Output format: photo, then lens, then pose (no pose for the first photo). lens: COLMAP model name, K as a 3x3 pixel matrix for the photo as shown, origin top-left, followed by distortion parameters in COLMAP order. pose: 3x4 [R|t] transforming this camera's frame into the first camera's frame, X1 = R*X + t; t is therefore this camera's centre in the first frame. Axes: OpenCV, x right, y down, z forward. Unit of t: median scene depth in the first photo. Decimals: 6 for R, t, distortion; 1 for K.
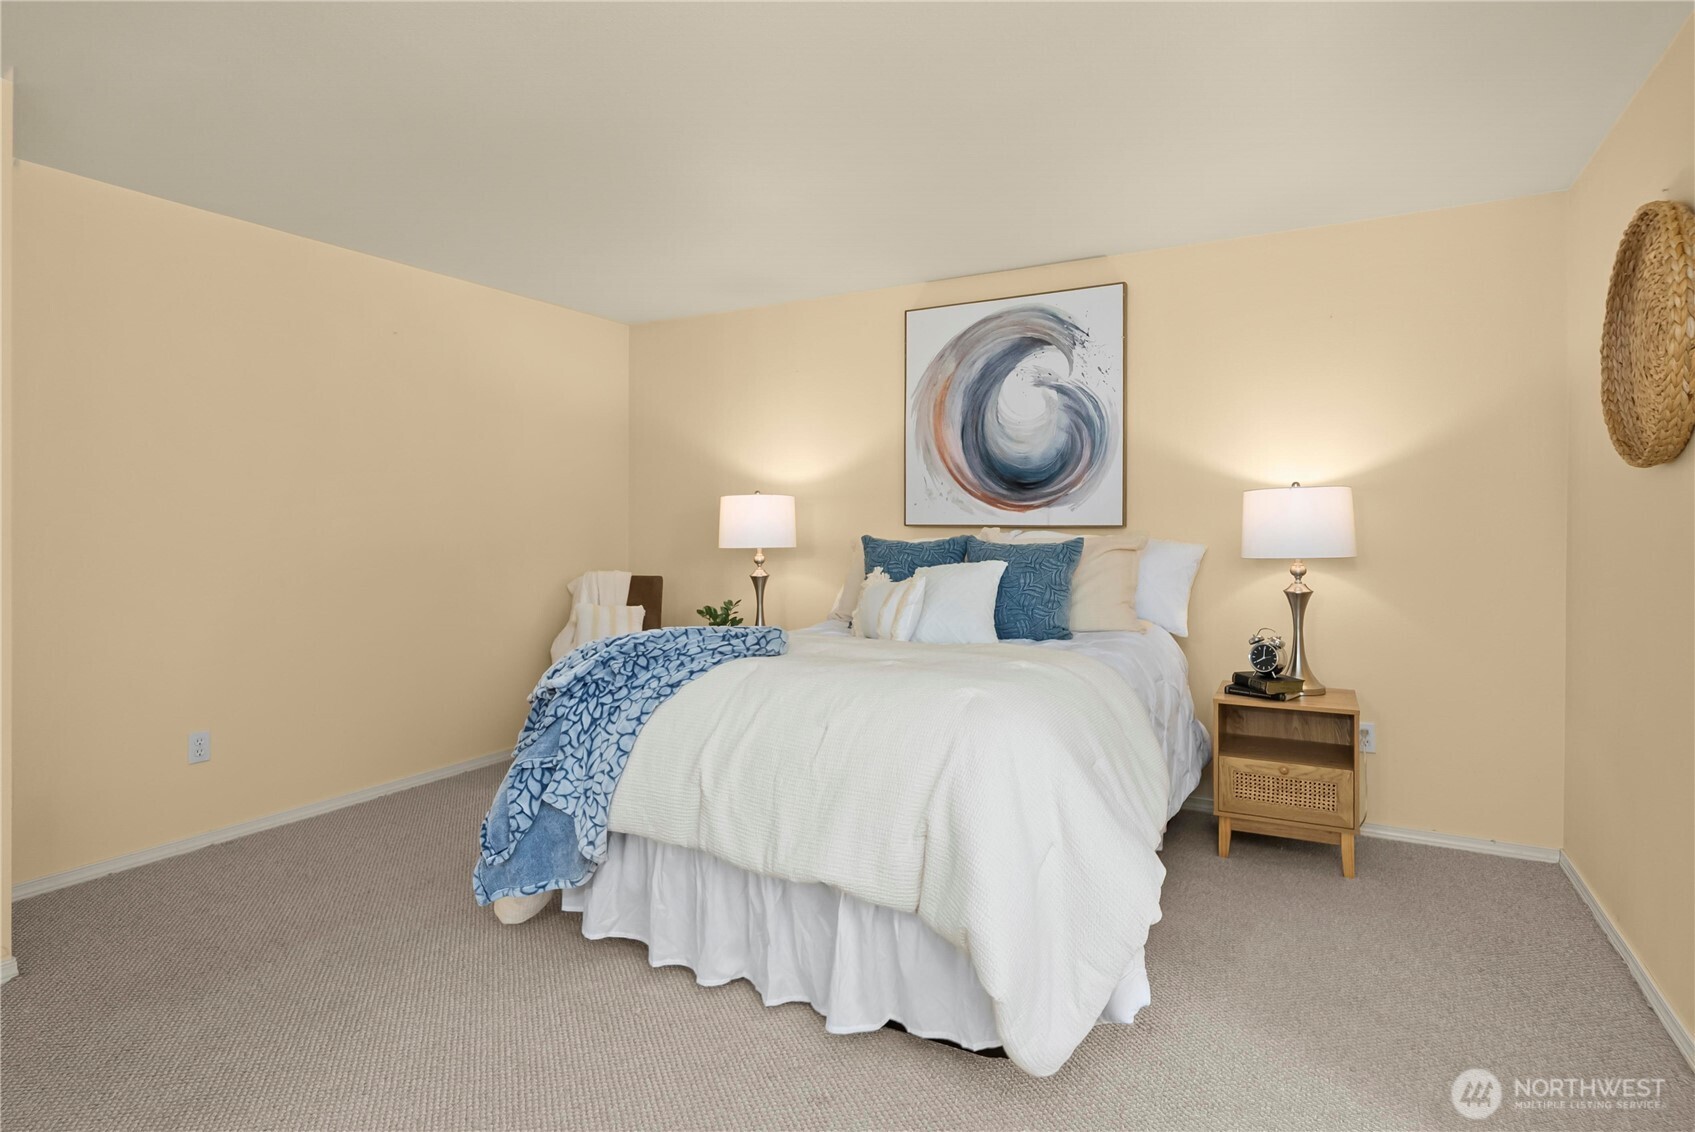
lens RADIAL K [[831.1, 0, 892.2], [0, 831.1, 537.7], [0, 0, 1]] dist [-0.000129, -0.000030]
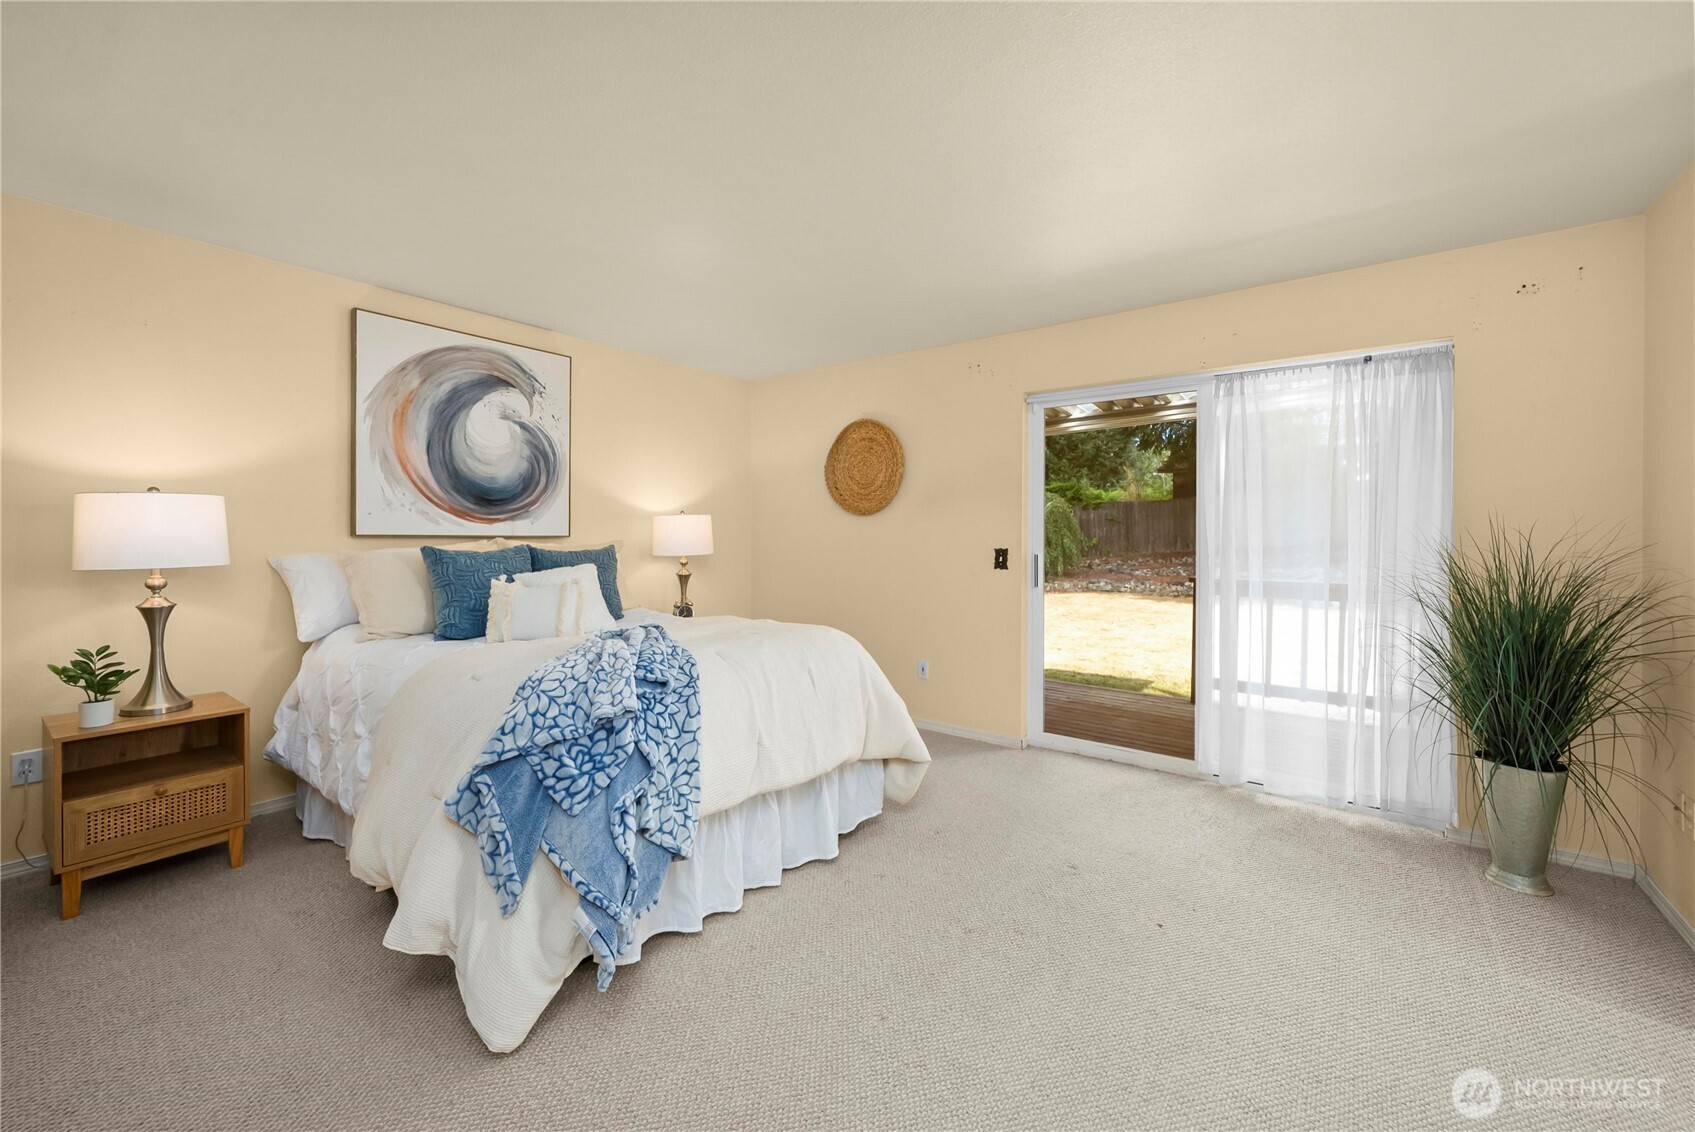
lens RADIAL K [[642.7, 0, 870.7], [0, 642.7, 538.2], [0, 0, 1]] dist [-0.017779, -0.000226]
pose [[0.160776, -0.003260, 0.986986, -0.629035], [0.016545, 0.999863, 0.000608, -0.003517], [-0.986852, 0.016232, 0.160808, 0.327802]]
